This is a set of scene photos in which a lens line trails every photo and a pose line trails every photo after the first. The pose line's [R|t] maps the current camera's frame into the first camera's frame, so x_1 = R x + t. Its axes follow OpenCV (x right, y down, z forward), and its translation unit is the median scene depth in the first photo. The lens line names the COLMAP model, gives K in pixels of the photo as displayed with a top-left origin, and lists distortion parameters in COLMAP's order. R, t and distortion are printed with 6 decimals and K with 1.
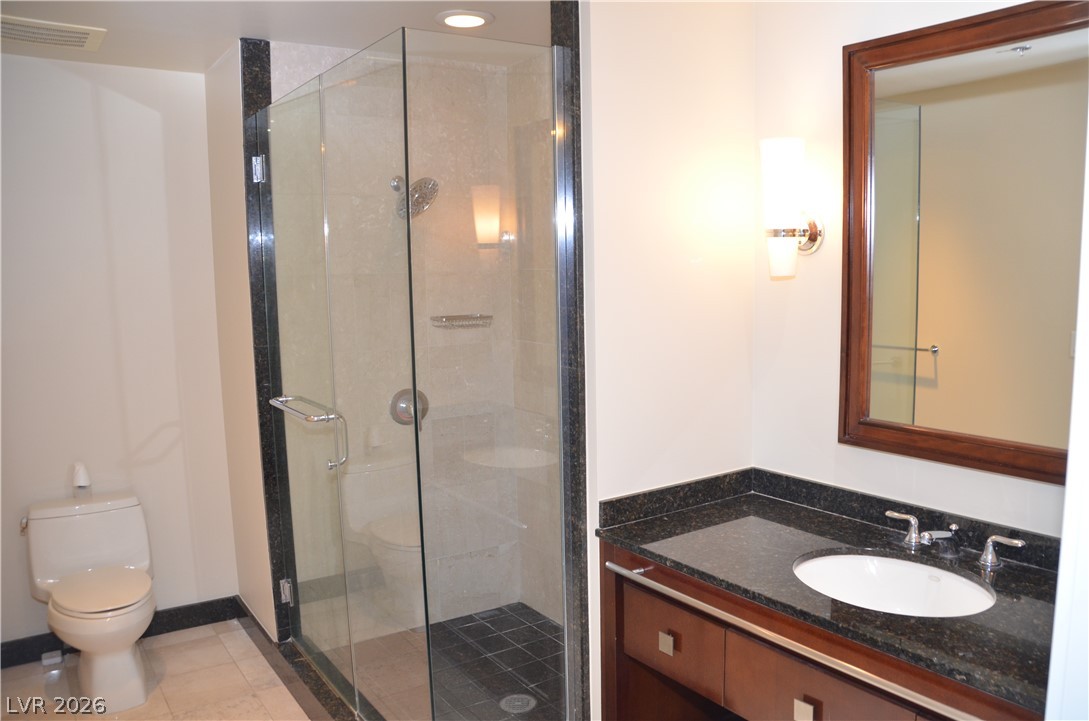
lens RADIAL K [[854.4, 0, 580.2], [0, 854.4, 375.8], [0, 0, 1]] dist [-0.183890, 0.101397]
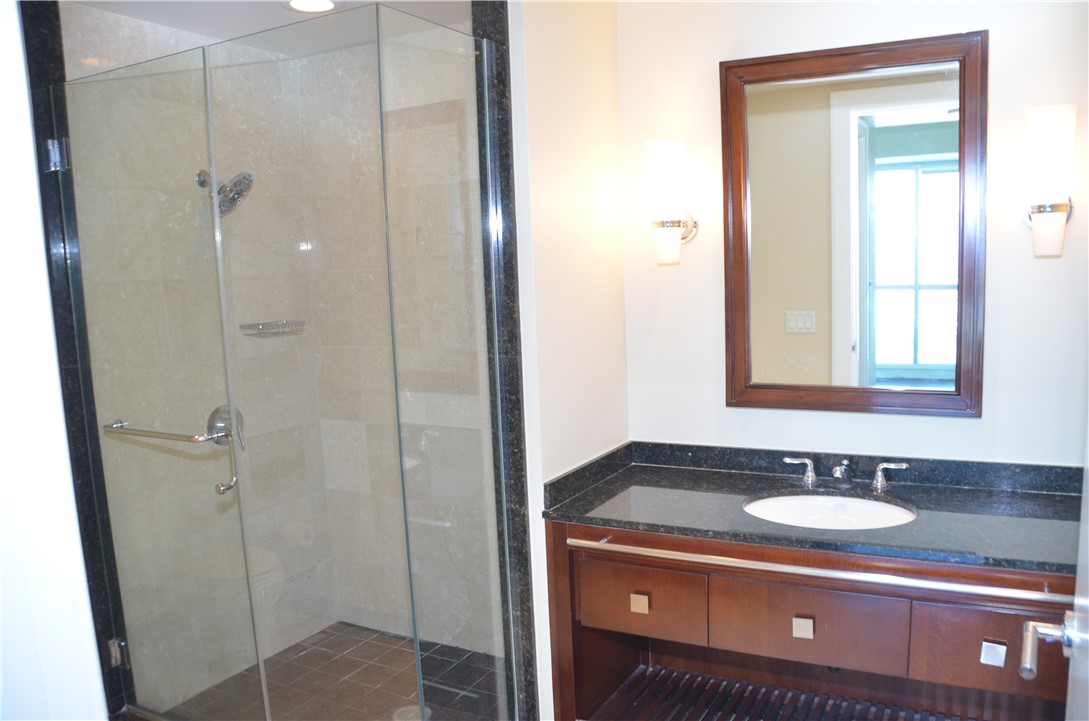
lens RADIAL K [[854.4, 0, 556.3], [0, 854.4, 386.2], [0, 0, 1]] dist [-0.183890, 0.101397]
pose [[0.890467, -0.078752, 0.448182, -0.385280], [0.081003, 0.996613, 0.014178, 0.015231], [-0.447780, 0.023679, 0.893830, 0.063540]]
